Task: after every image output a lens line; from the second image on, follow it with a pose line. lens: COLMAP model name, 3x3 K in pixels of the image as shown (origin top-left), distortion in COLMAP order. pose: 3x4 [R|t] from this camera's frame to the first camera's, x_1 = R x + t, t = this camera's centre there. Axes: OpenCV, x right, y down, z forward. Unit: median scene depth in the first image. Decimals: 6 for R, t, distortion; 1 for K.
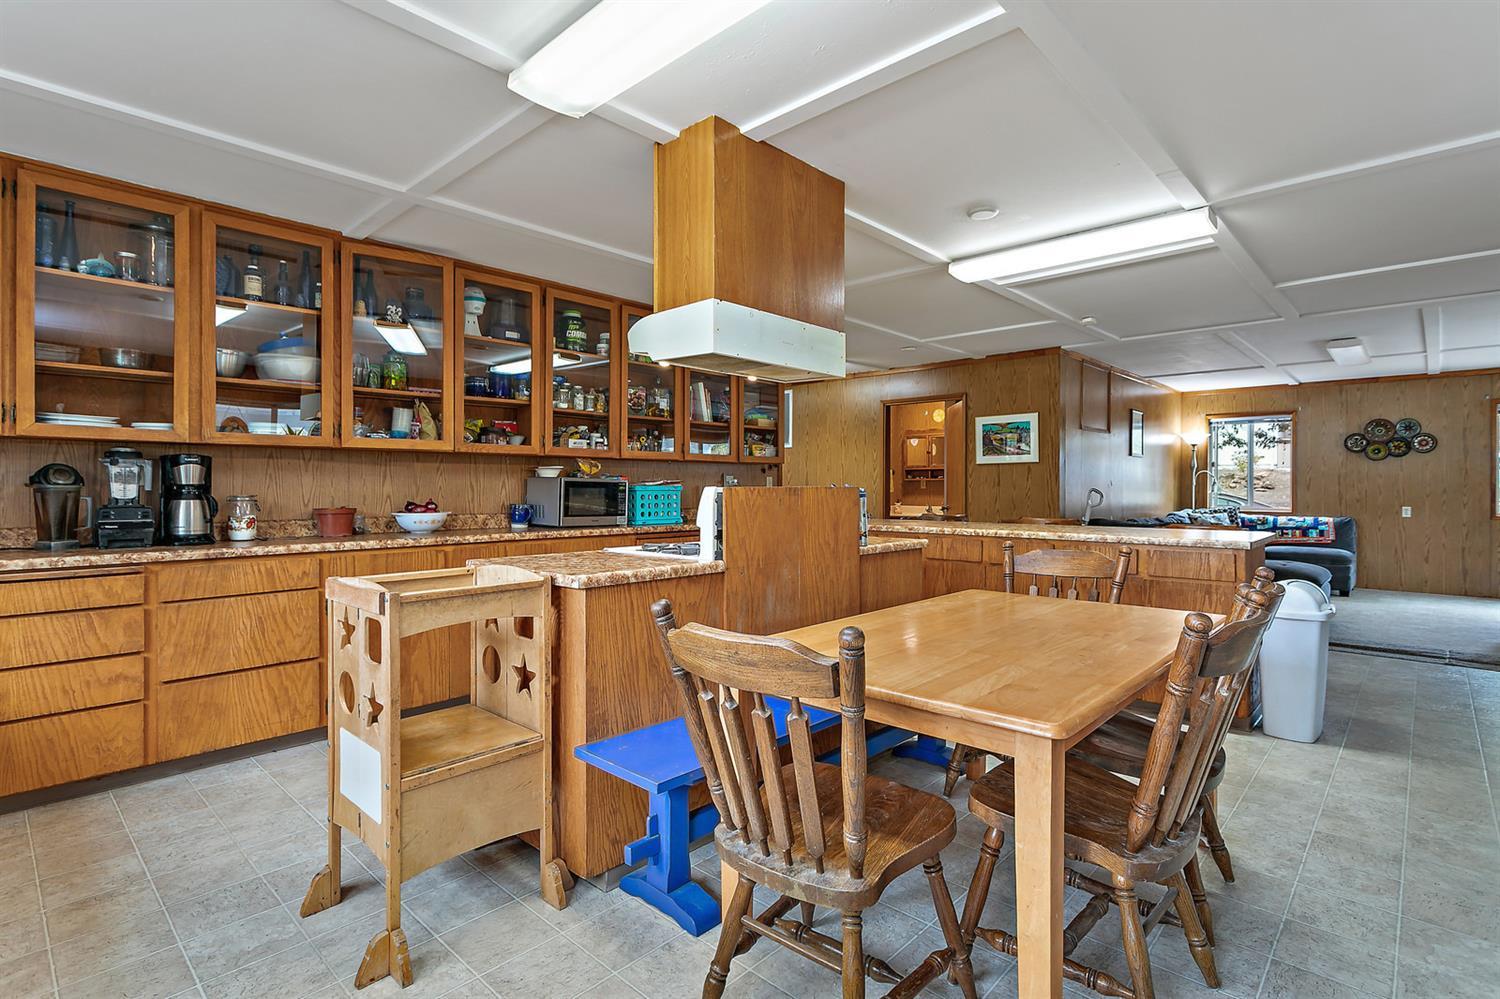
lens RADIAL K [[711.5, 0, 751.7], [0, 711.5, 488.4], [0, 0, 1]] dist [0.000250, 0.001081]
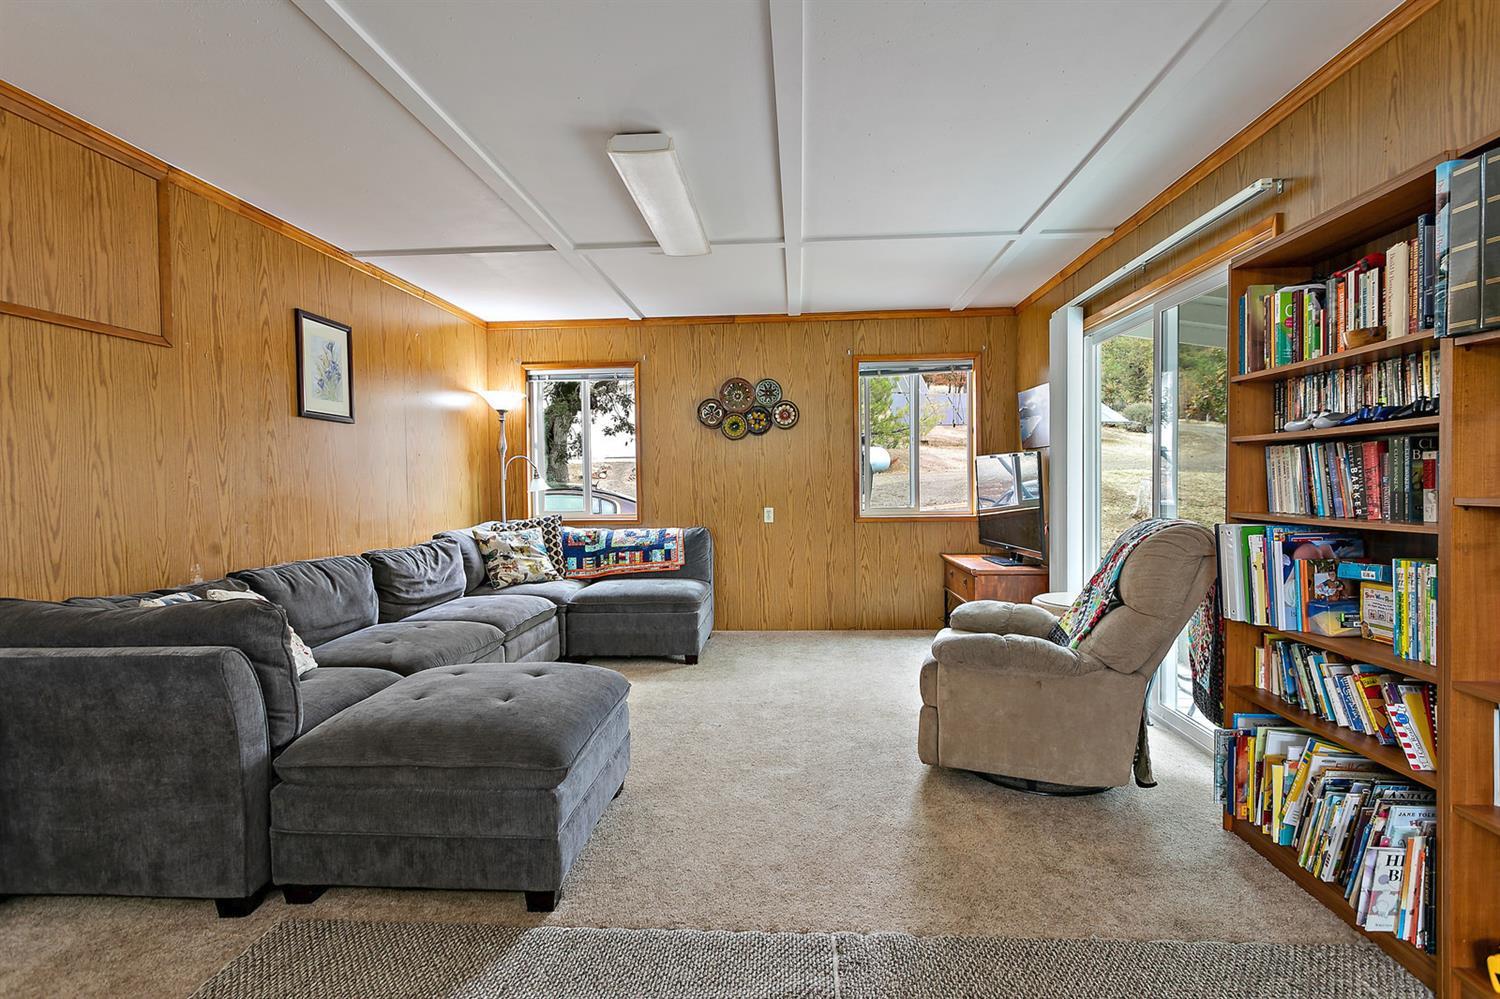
lens RADIAL K [[711.5, 0, 745.0], [0, 711.5, 498.7], [0, 0, 1]] dist [0.000250, 0.001081]
pose [[0.769568, -0.030617, 0.637831, 0.448568], [0.016435, 0.999469, 0.028148, -0.002680], [-0.638354, -0.011179, 0.769662, 0.469667]]
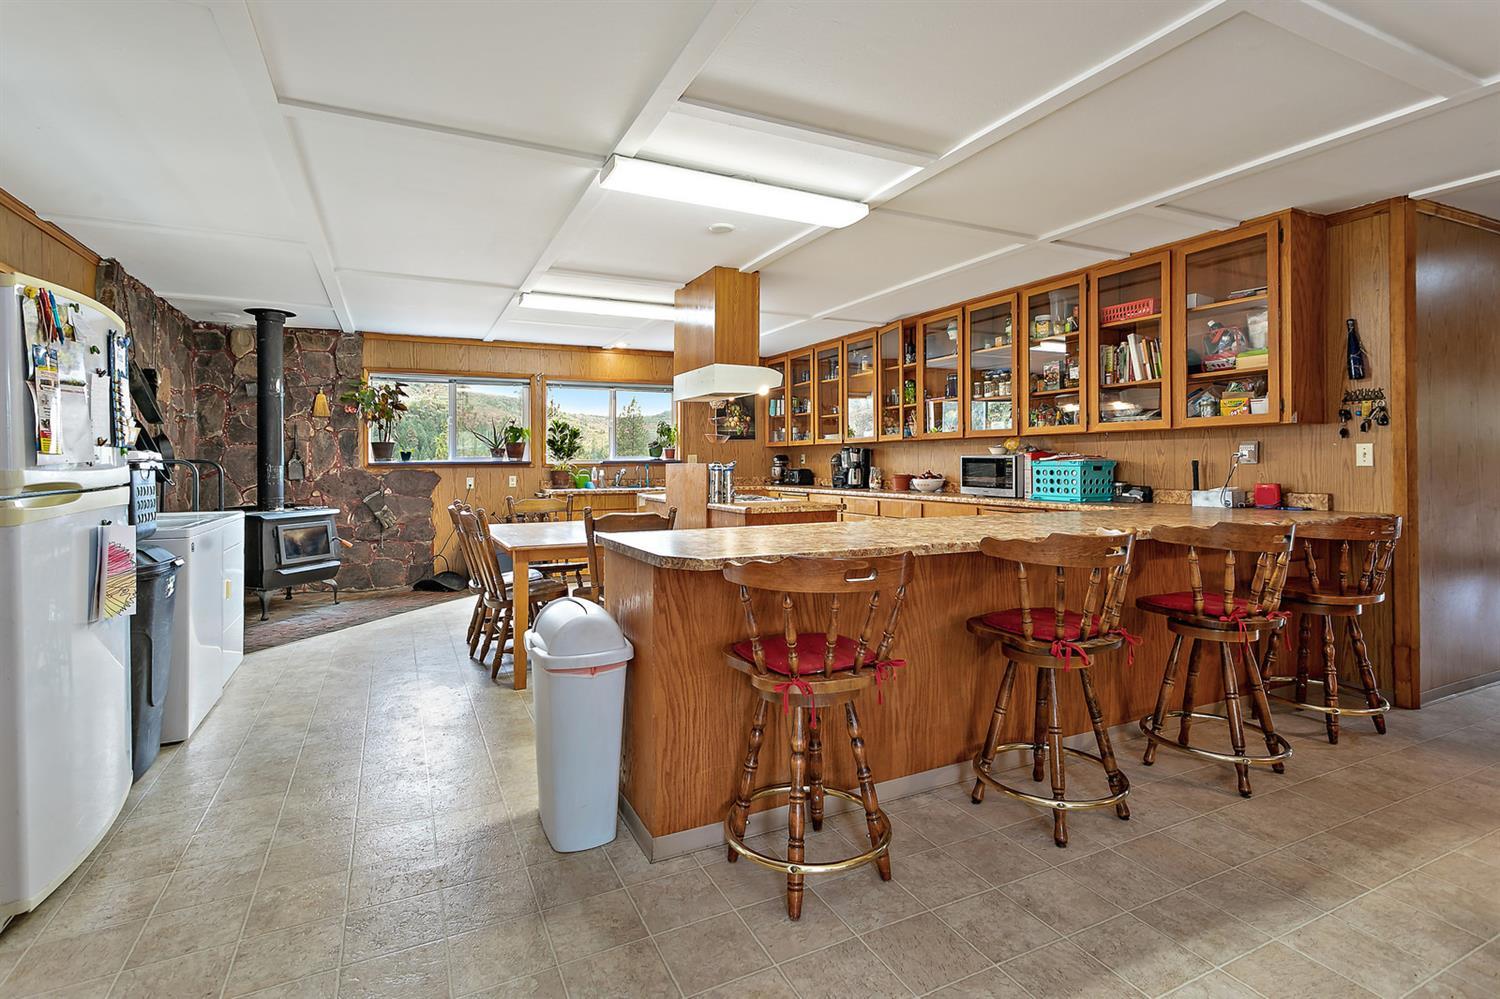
lens RADIAL K [[711.5, 0, 742.6], [0, 711.5, 463.5], [0, 0, 1]] dist [0.000250, 0.001081]
pose [[-0.358839, 0.000422, -0.933399, 1.309984], [-0.000374, 1.000000, 0.000596, -0.001033], [0.933399, 0.000563, -0.358839, 1.356074]]
